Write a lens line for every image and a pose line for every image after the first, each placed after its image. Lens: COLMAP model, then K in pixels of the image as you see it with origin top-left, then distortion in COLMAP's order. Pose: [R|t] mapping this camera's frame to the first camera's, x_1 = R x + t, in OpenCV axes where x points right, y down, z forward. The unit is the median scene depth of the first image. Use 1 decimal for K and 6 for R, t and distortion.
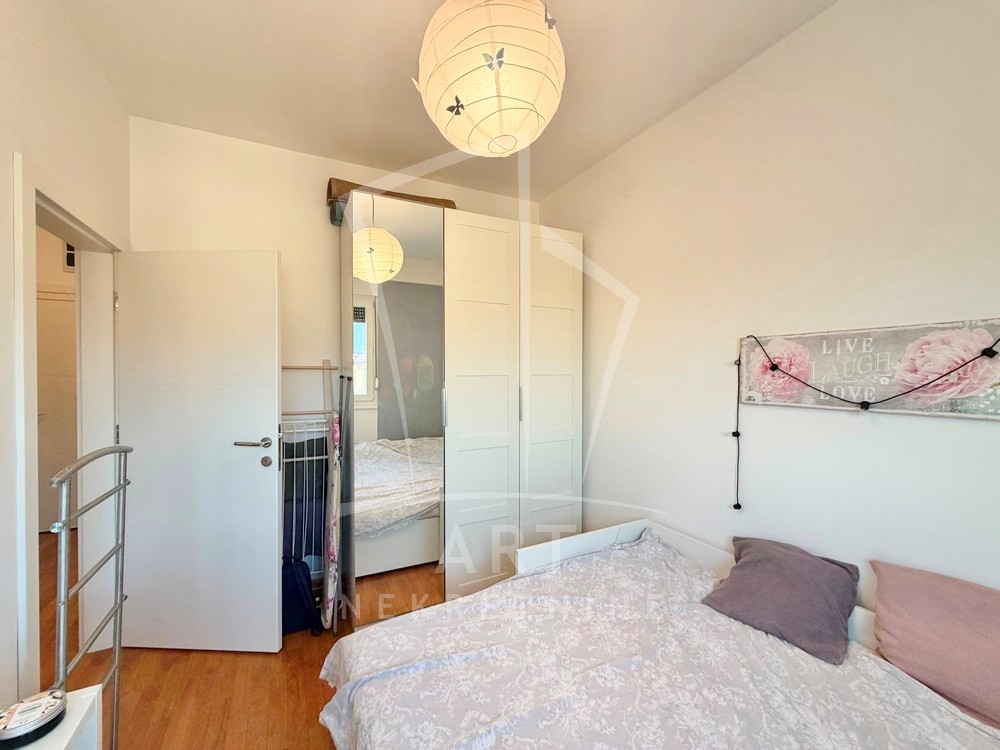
lens RADIAL K [[399.6, 0, 500.0], [0, 399.6, 375.0], [0, 0, 1]] dist [-0.001755, 0.000427]
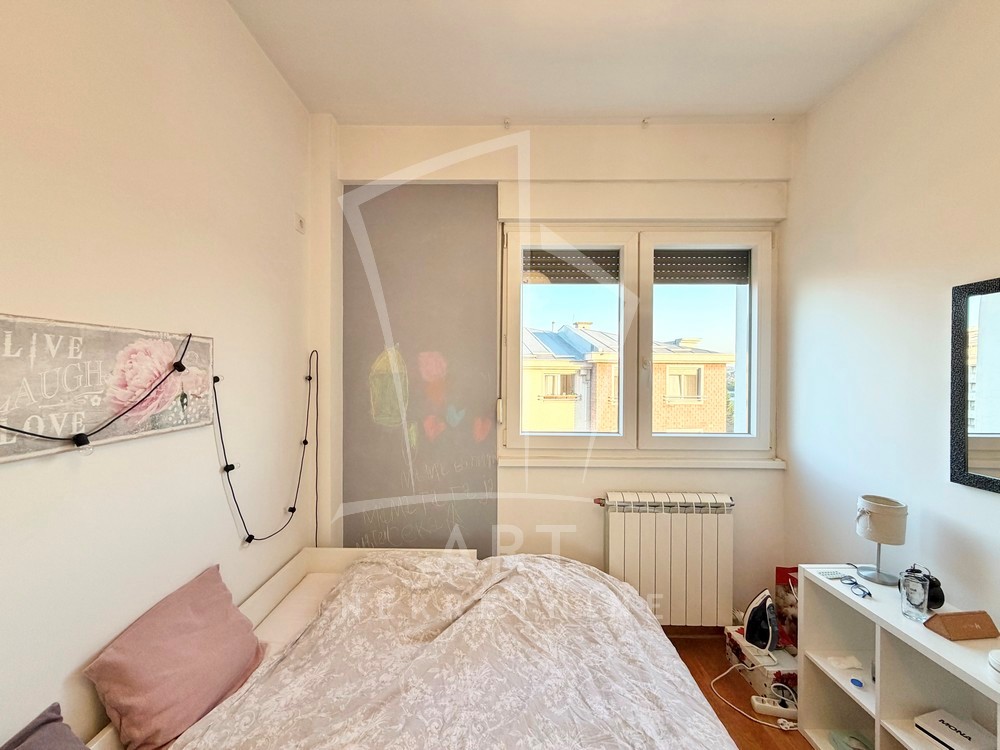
lens RADIAL K [[399.6, 0, 500.0], [0, 399.6, 375.0], [0, 0, 1]] dist [-0.001755, 0.000427]
pose [[-0.885822, -0.008052, 0.463955, 0.003572], [-0.001769, 0.999901, 0.013976, -0.040670], [-0.464021, 0.011559, -0.885749, 1.257726]]
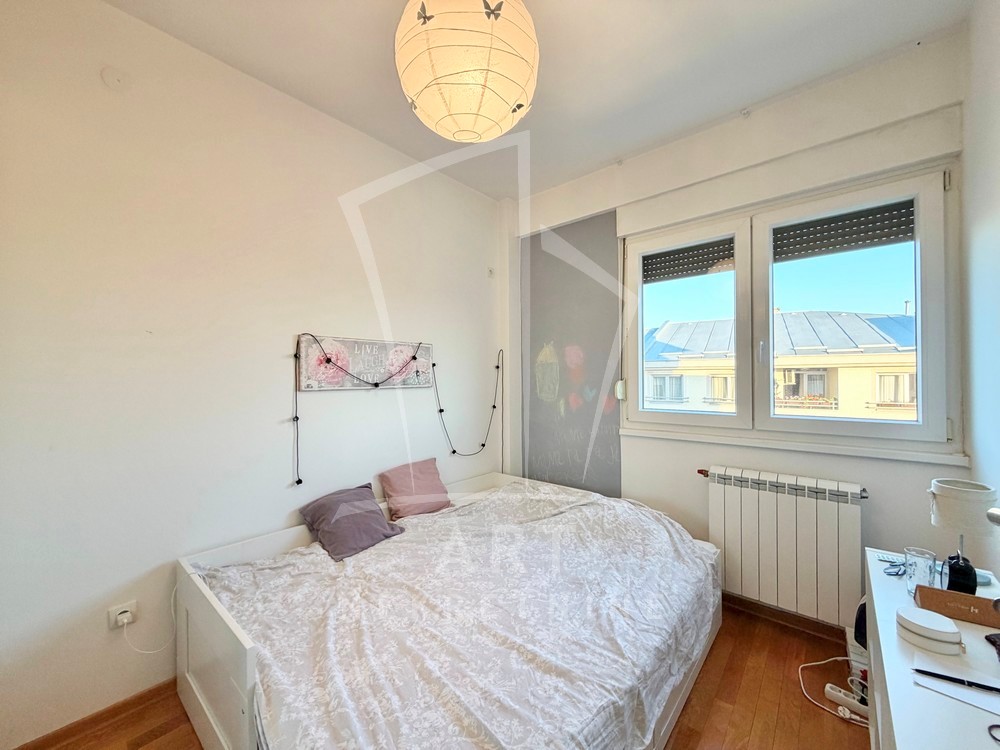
lens RADIAL K [[408.7, 0, 500.0], [0, 408.7, 375.0], [0, 0, 1]] dist [-0.000135, 0.000155]
pose [[-0.368915, 0.010745, 0.929401, -0.903709], [0.014702, 0.999876, -0.005724, 0.051281], [-0.929347, 0.011553, -0.369027, 1.153406]]
